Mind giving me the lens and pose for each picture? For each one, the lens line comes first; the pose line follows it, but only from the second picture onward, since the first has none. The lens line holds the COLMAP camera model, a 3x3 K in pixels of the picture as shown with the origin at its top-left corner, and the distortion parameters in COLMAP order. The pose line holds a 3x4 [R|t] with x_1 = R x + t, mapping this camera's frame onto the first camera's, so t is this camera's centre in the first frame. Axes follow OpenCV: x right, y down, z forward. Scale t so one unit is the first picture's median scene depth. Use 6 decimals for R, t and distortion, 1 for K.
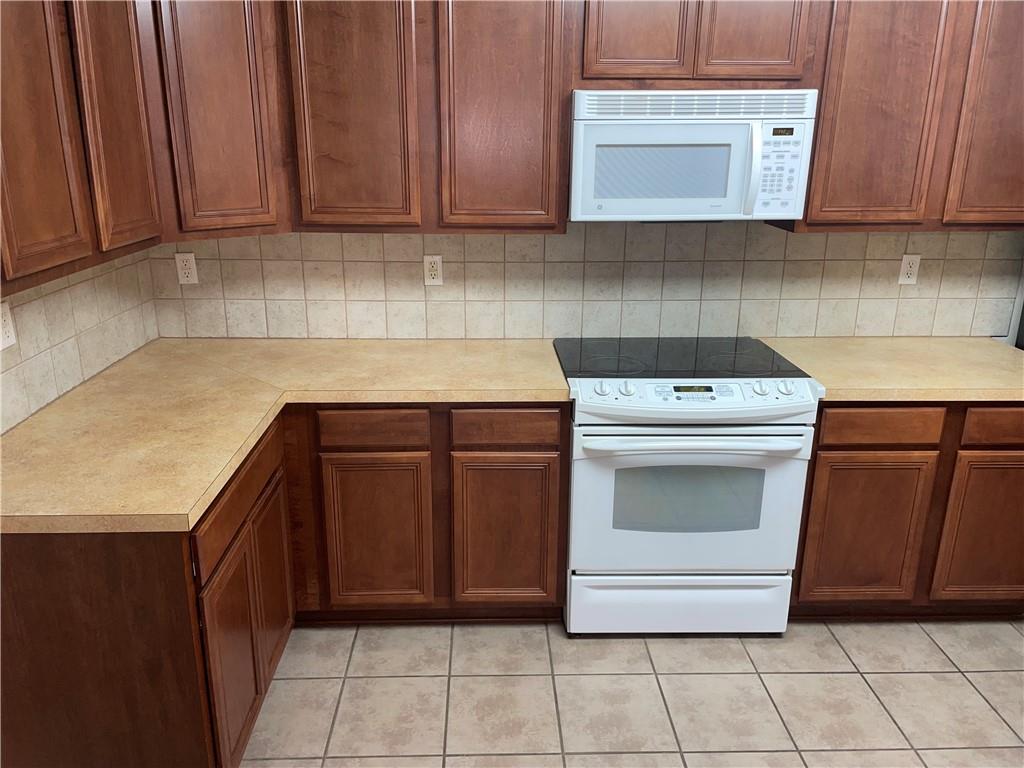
lens RADIAL K [[771.6, 0, 513.2], [0, 771.6, 377.5], [0, 0, 1]] dist [0.069282, -0.095045]
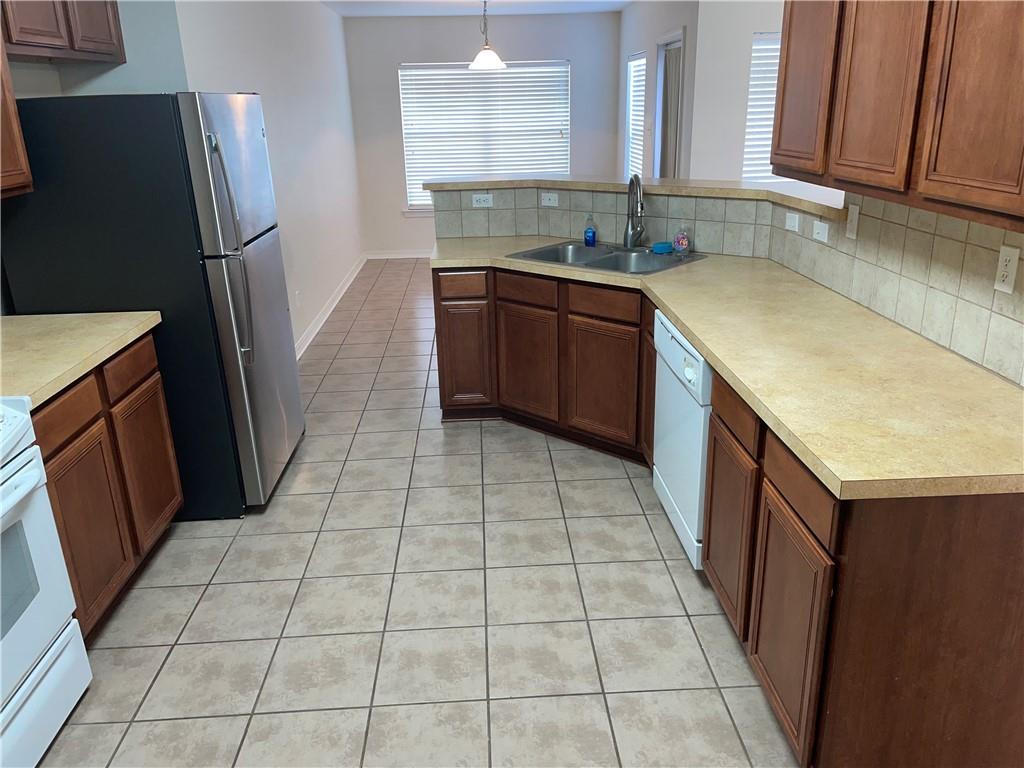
lens RADIAL K [[771.6, 0, 520.7], [0, 771.6, 383.7], [0, 0, 1]] dist [0.069282, -0.095045]
pose [[-0.023818, -0.349223, 0.936737, -0.386849], [0.319649, 0.885155, 0.338120, -0.110868], [-0.947237, 0.307480, 0.090546, 0.407041]]
